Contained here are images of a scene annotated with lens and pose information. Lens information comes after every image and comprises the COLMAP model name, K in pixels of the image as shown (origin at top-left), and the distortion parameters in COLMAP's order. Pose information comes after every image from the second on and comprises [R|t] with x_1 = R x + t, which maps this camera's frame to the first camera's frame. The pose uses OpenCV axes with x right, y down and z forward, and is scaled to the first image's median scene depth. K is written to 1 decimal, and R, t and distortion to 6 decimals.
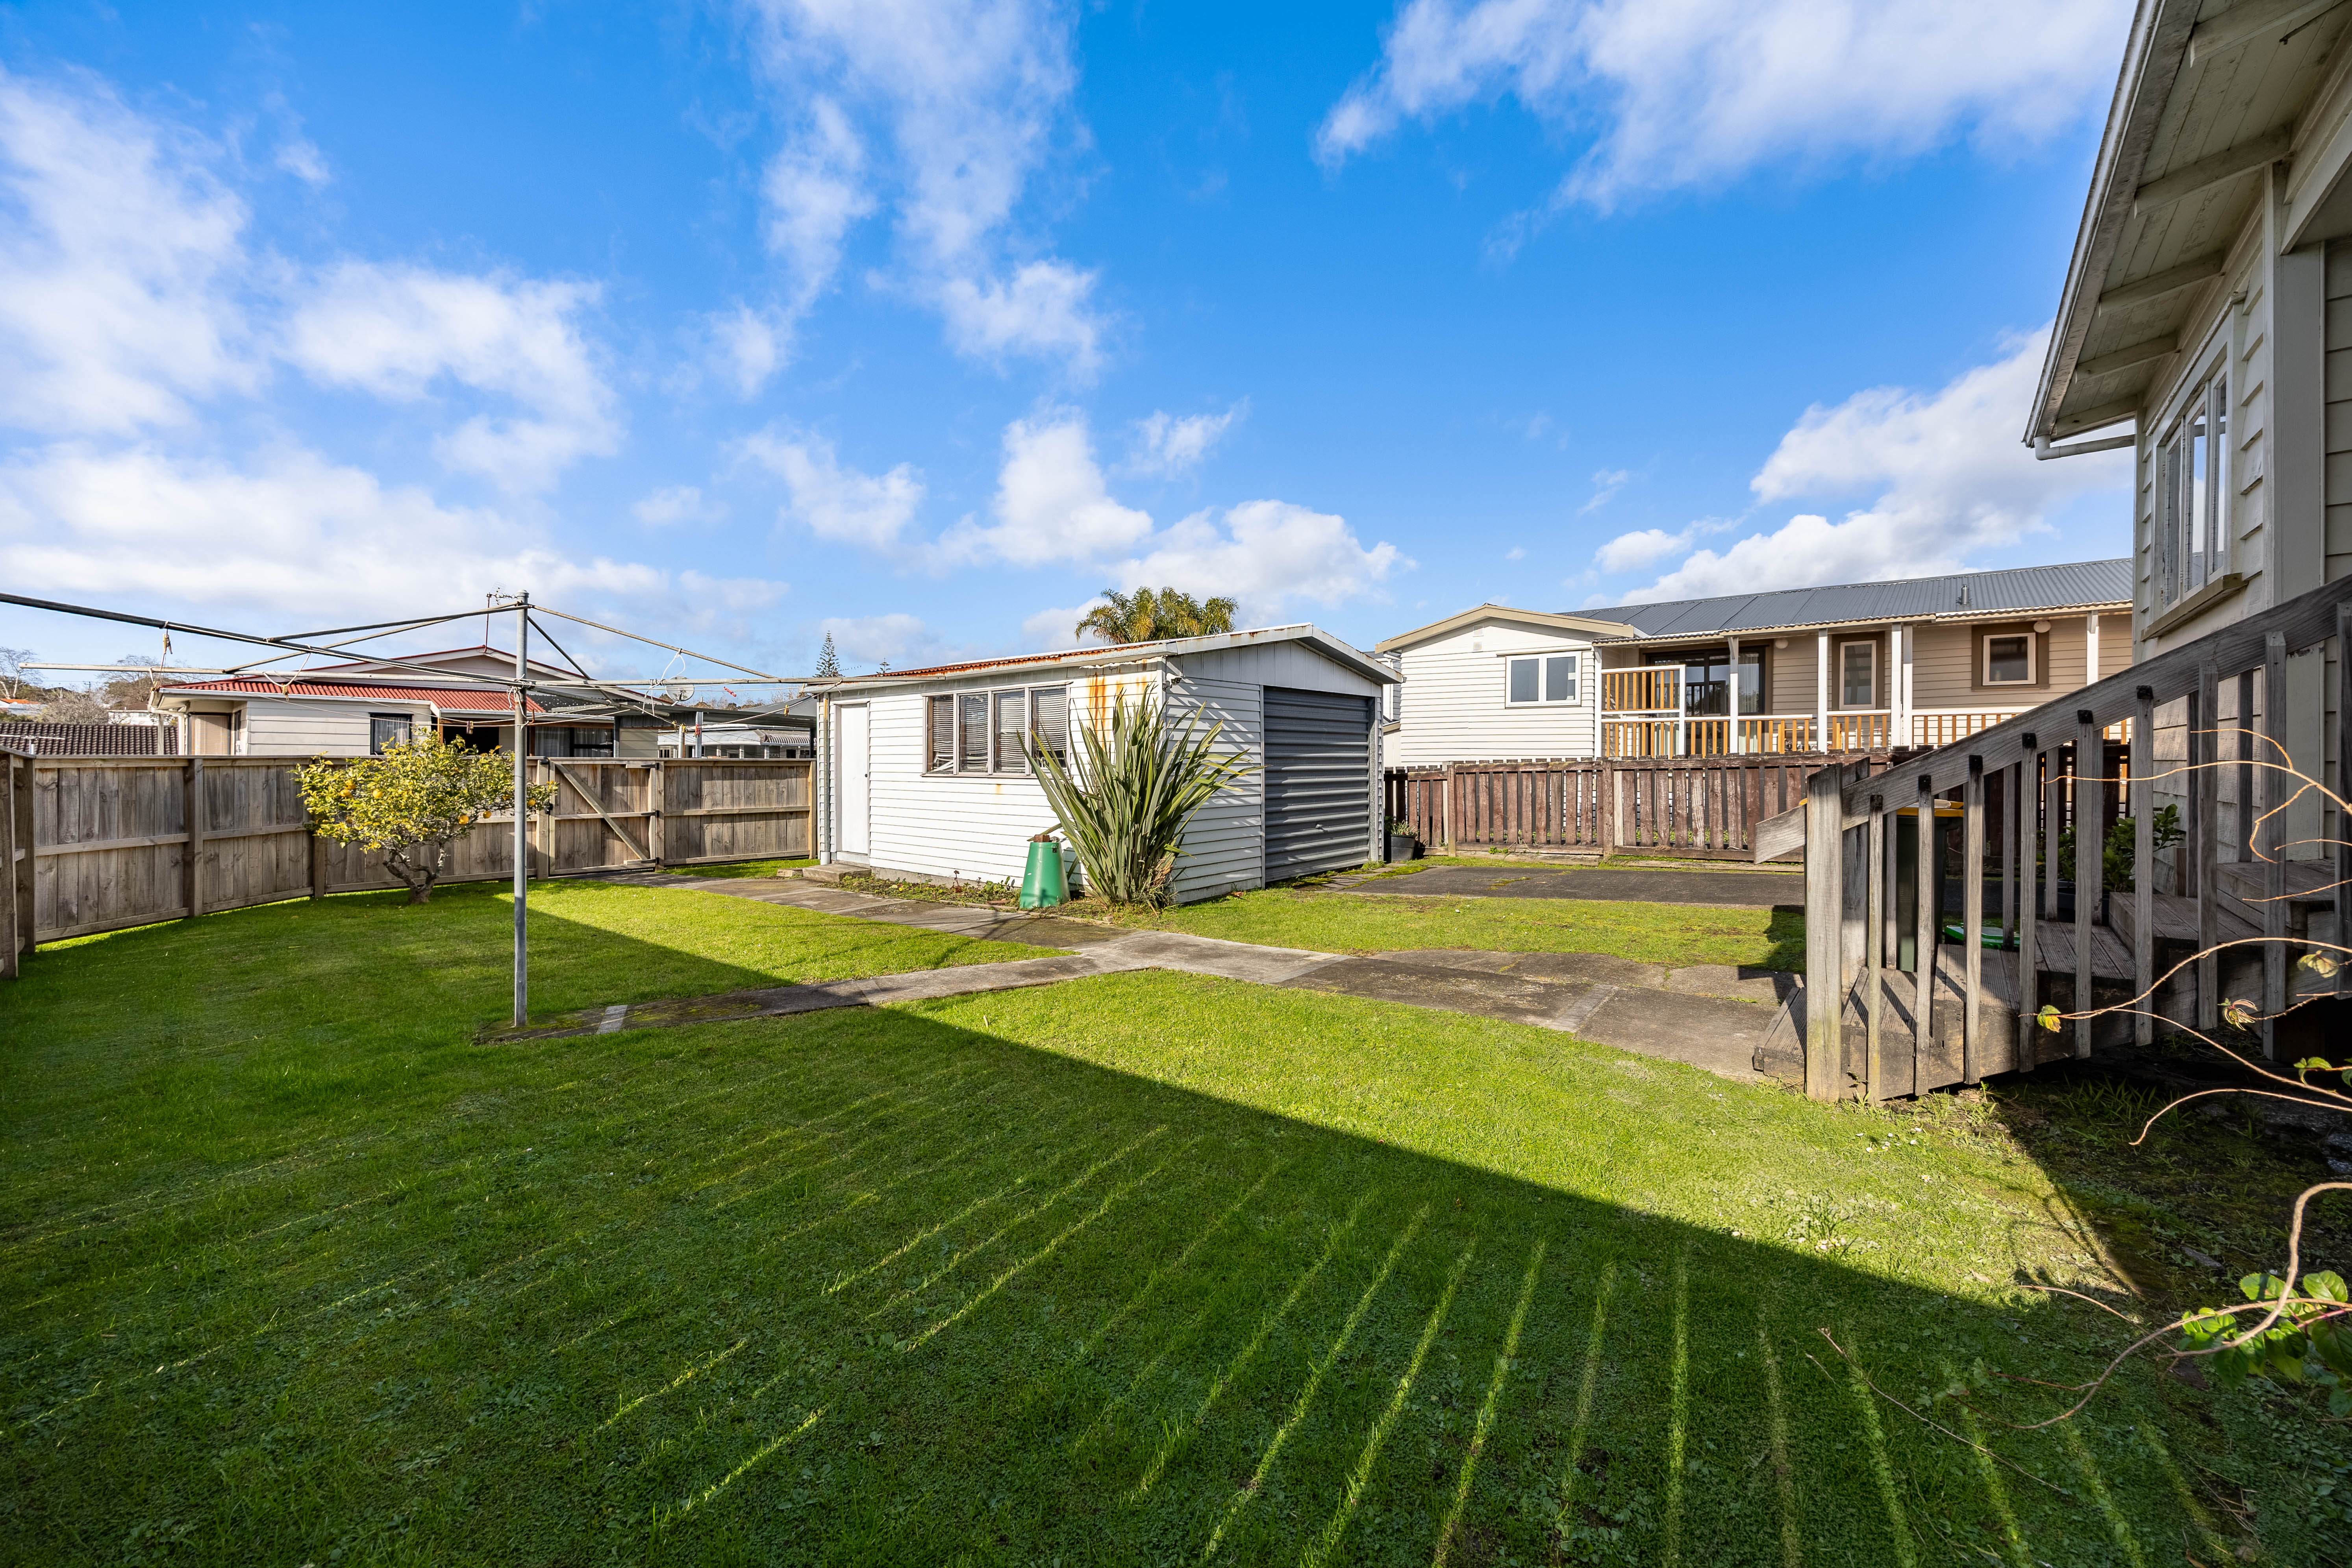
lens RADIAL K [[897.8, 0, 1175.8], [0, 897.8, 780.2], [0, 0, 1]] dist [-0.001501, -0.001386]
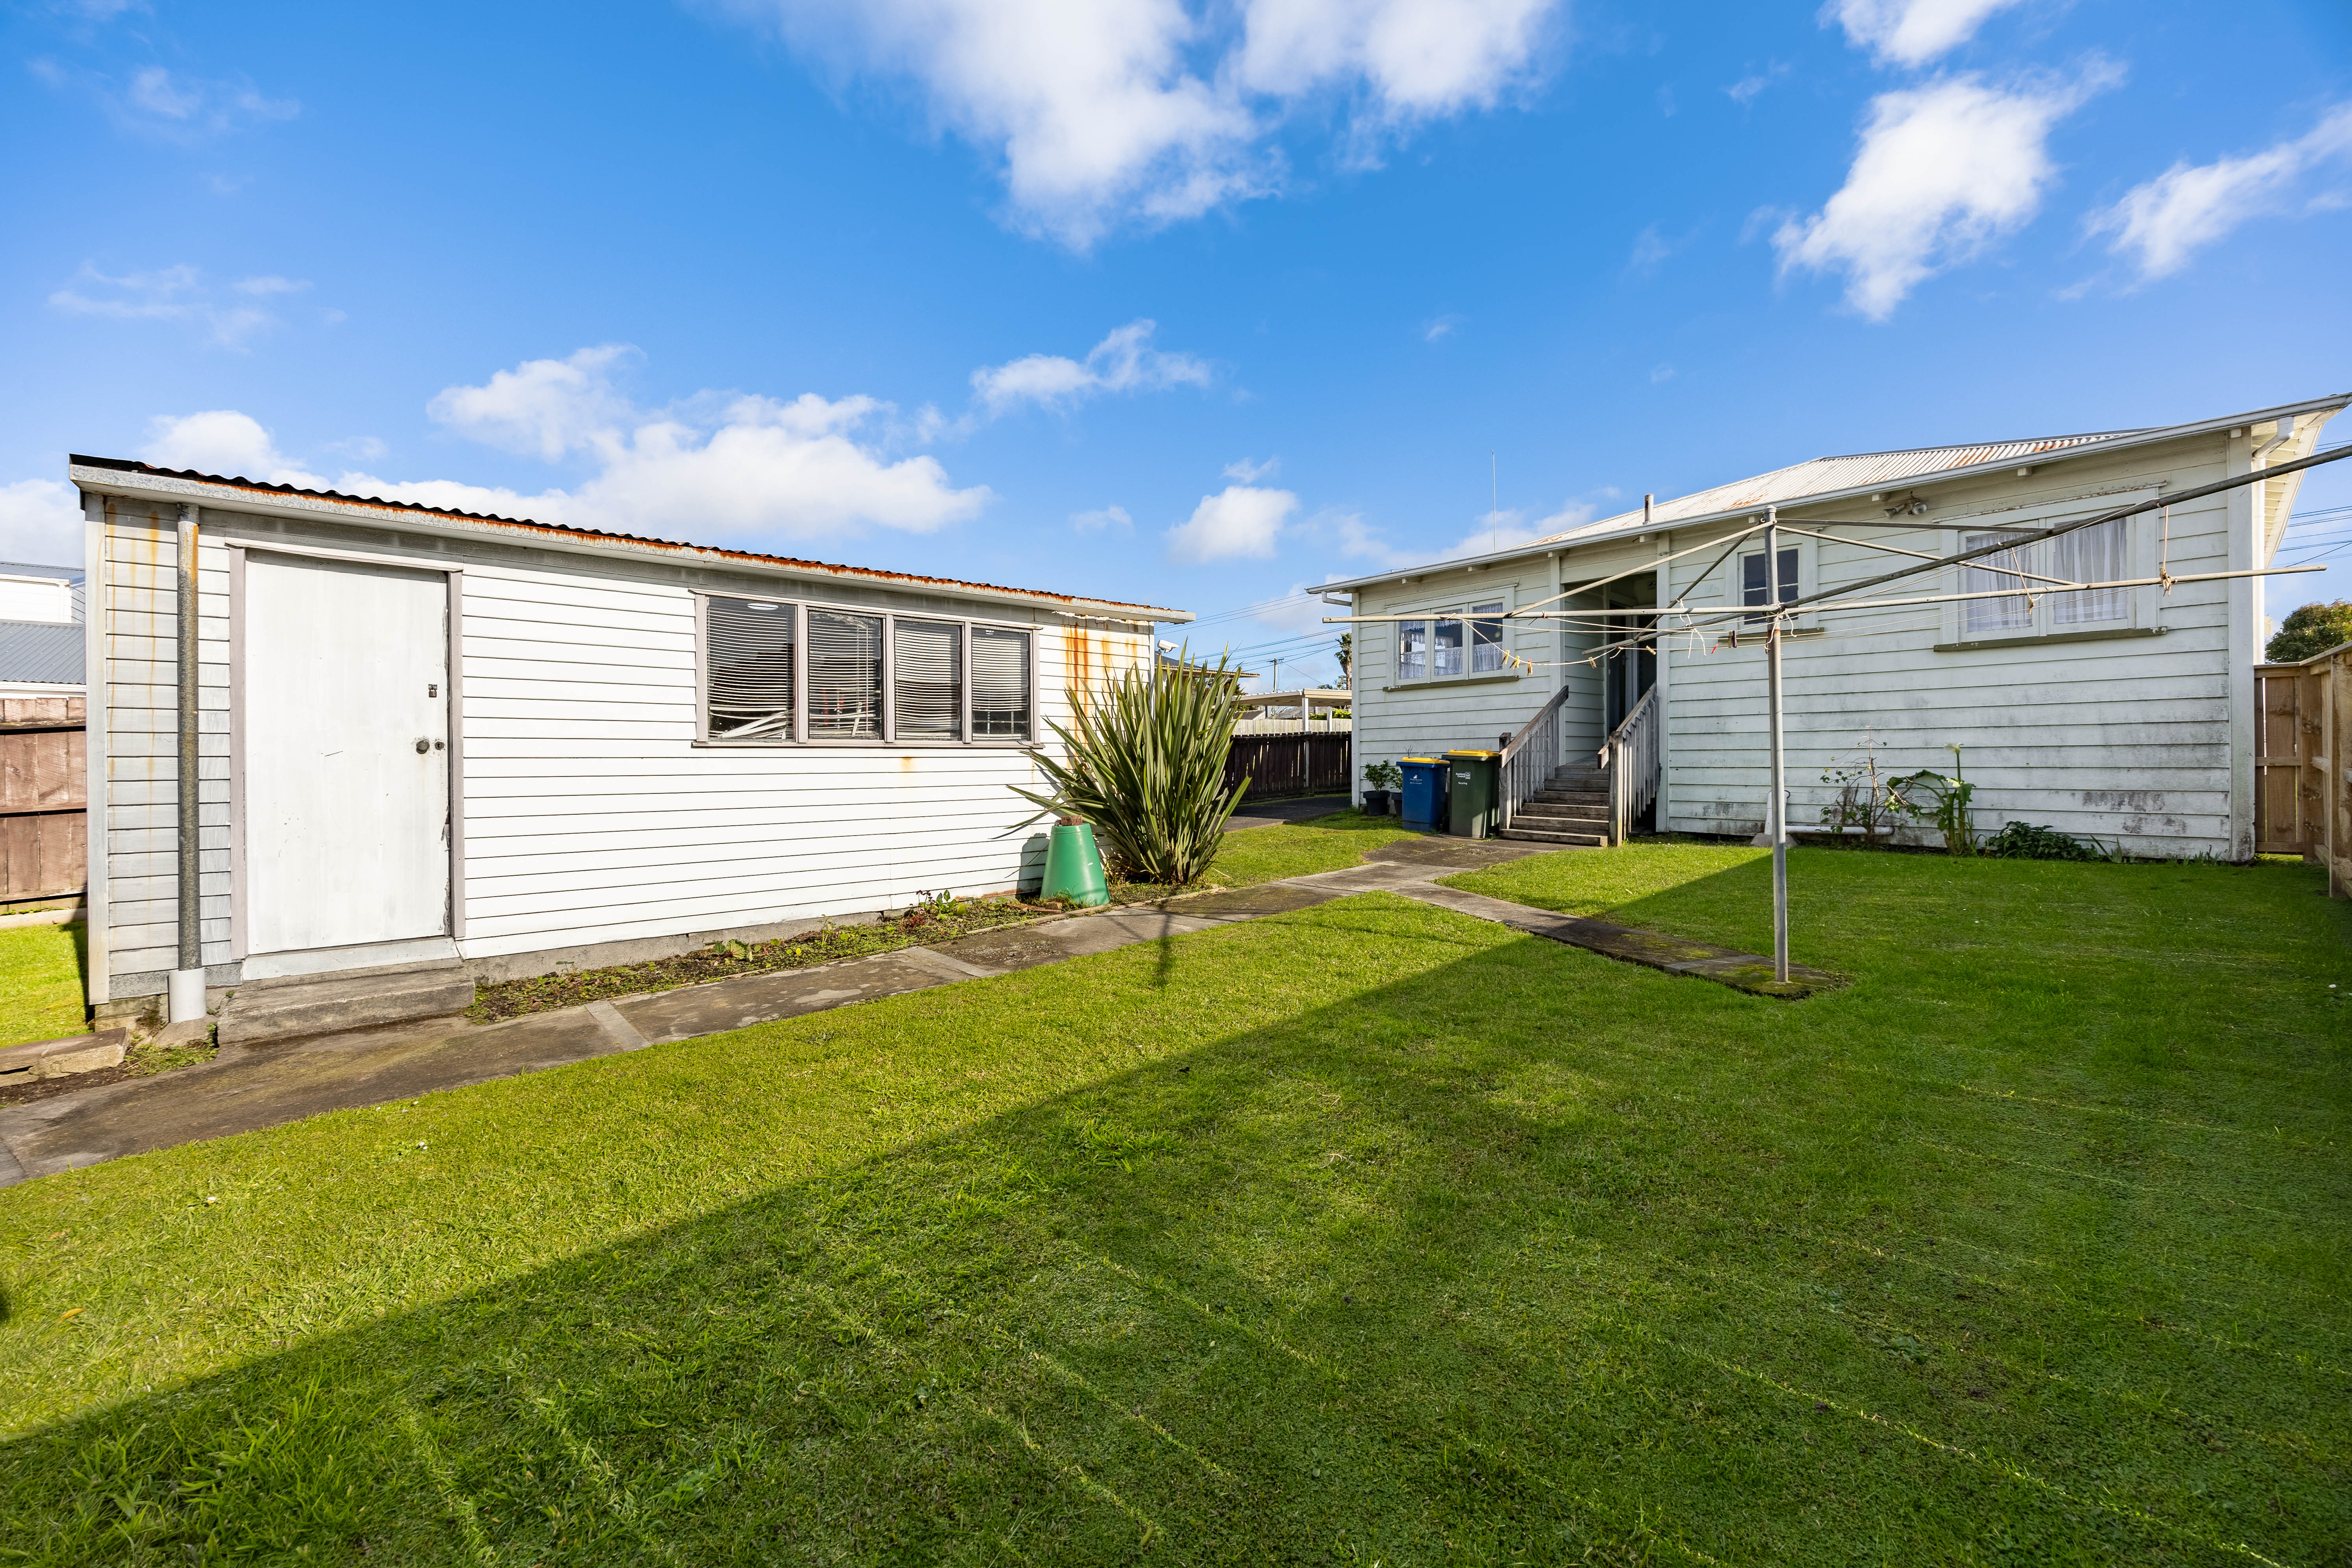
lens RADIAL K [[897.8, 0, 1165.9], [0, 897.8, 762.4], [0, 0, 1]] dist [-0.001501, -0.001386]
pose [[0.169812, -0.006628, 0.985454, -0.868639], [0.017833, 0.999834, 0.003652, 0.009435], [-0.985315, 0.016953, 0.169902, 0.741113]]
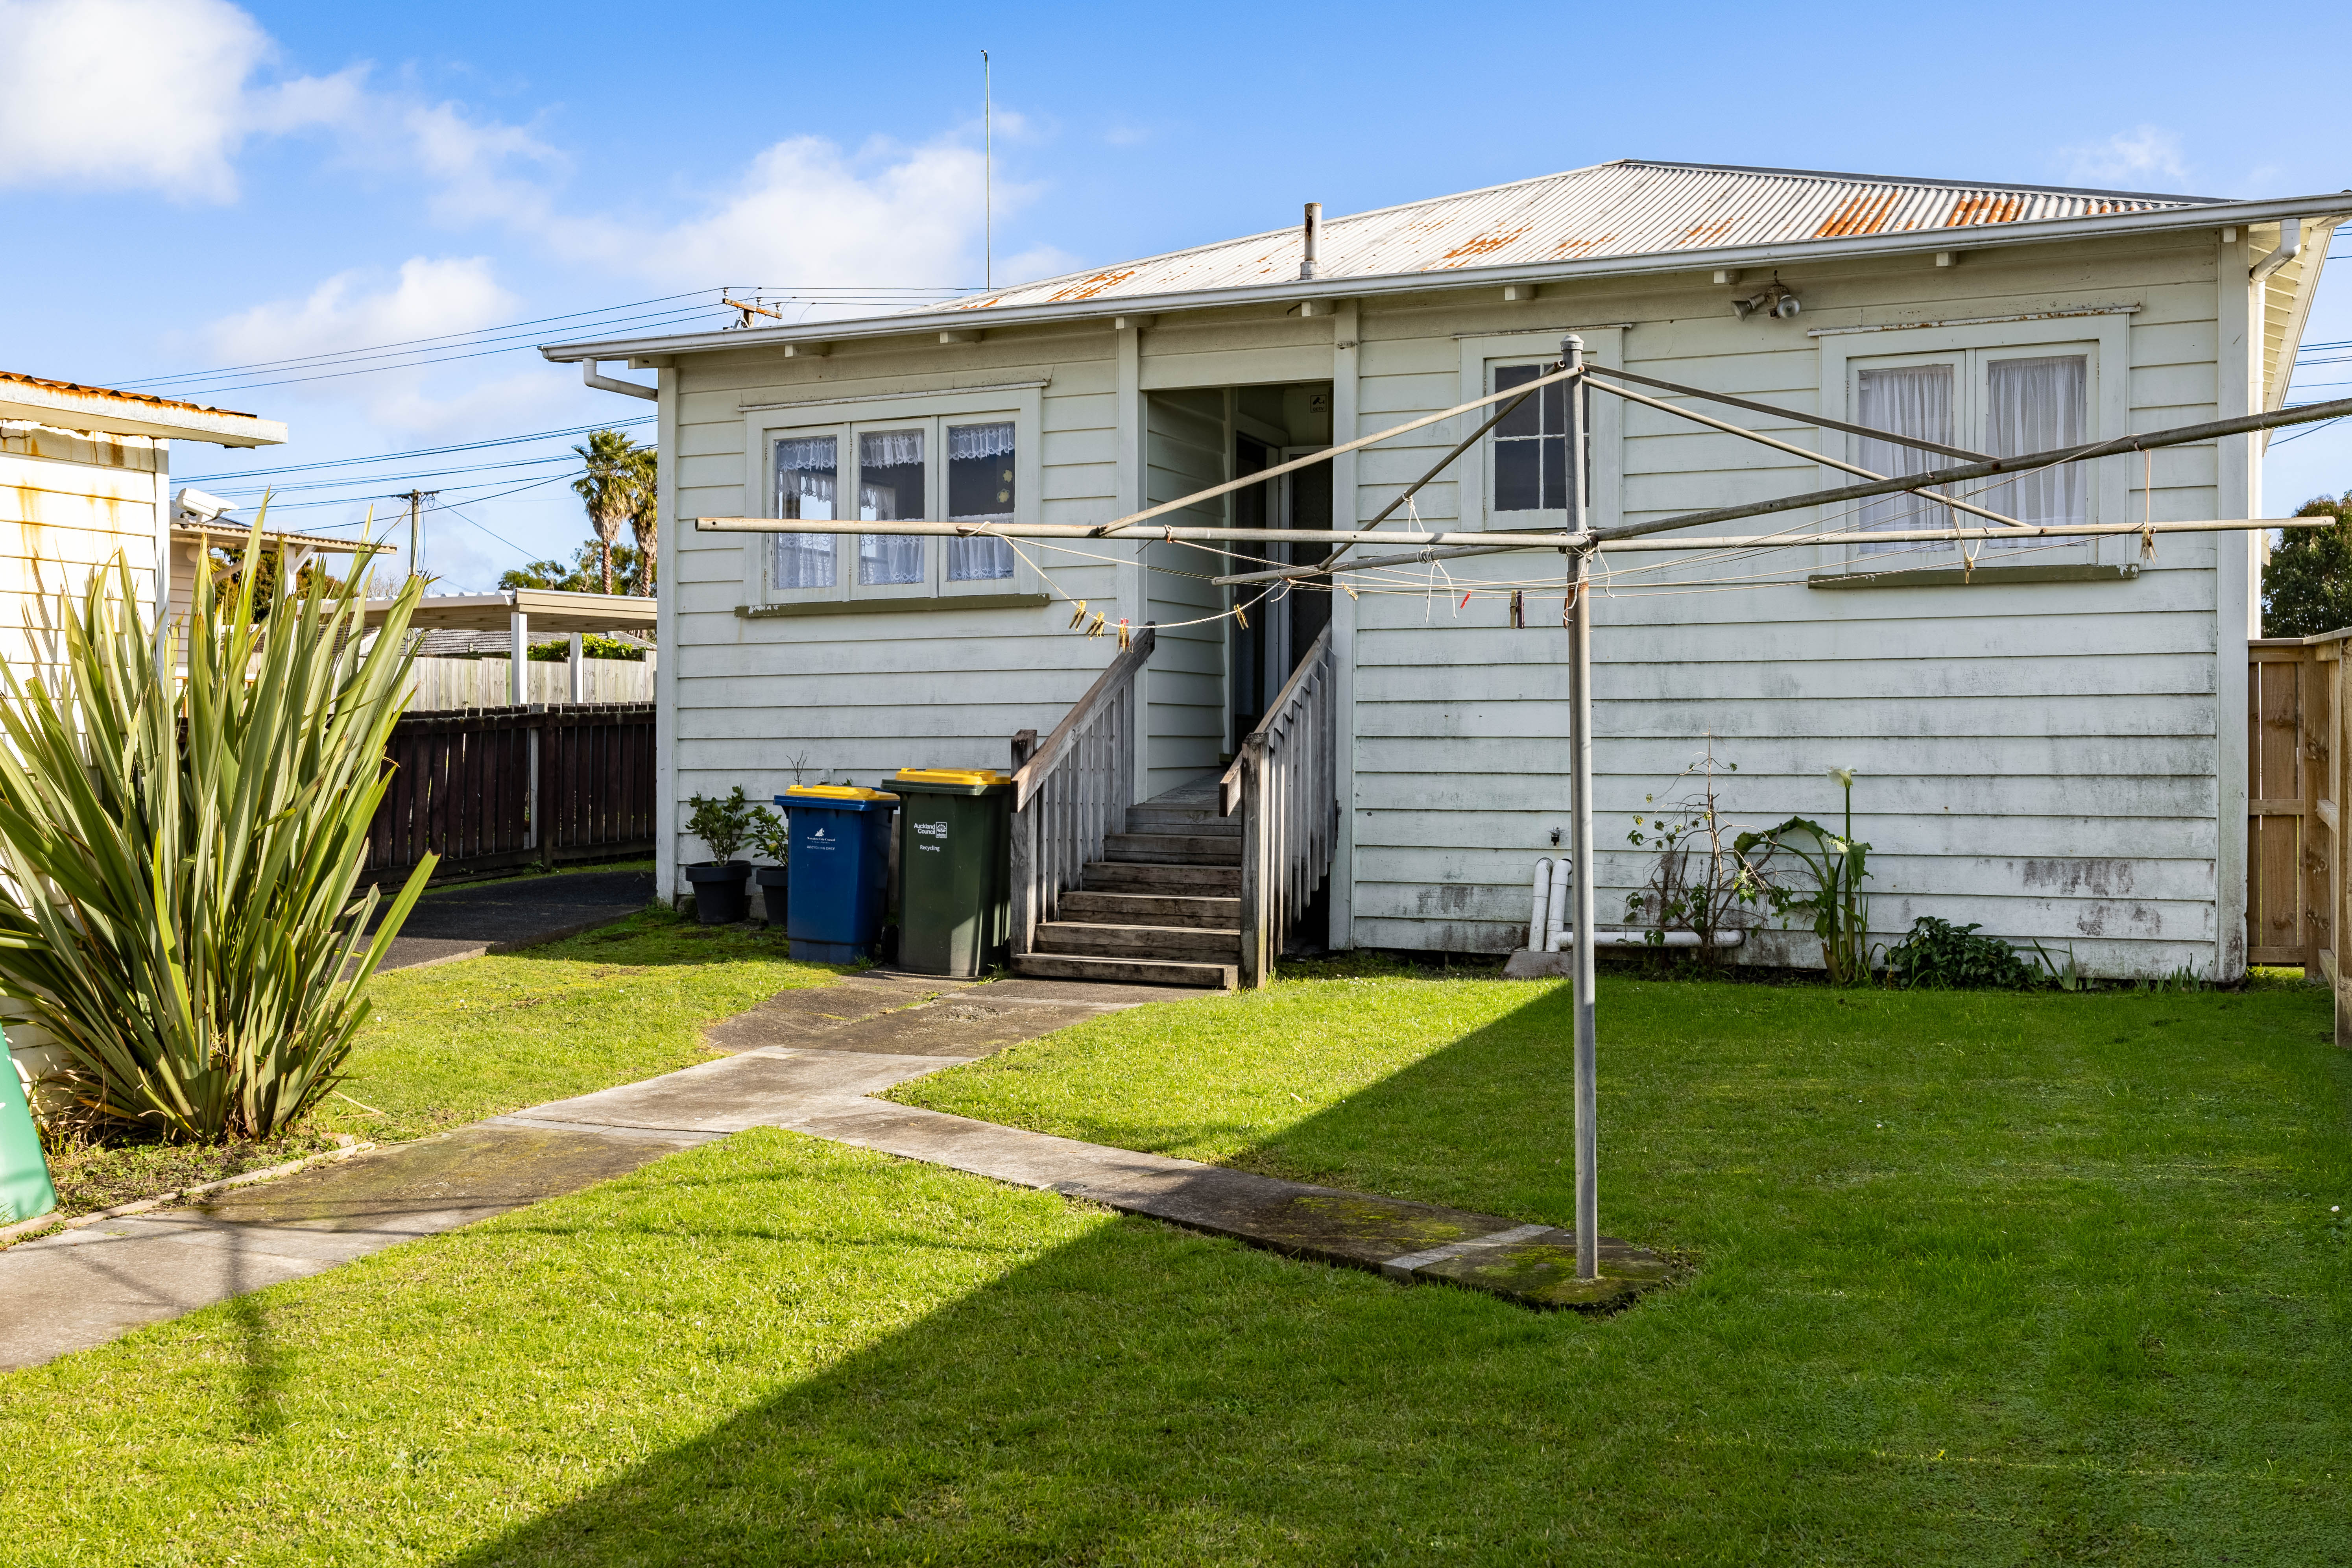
lens RADIAL K [[2285.5, 0, 1176.0], [0, 2285.5, 775.2], [0, 0, 1]] dist [-0.009675, 0.000000]
pose [[-0.270309, -0.011373, 0.962707, -0.904491], [0.009011, 0.999857, 0.014341, -0.011074], [-0.962732, 0.012552, -0.270167, 0.772137]]
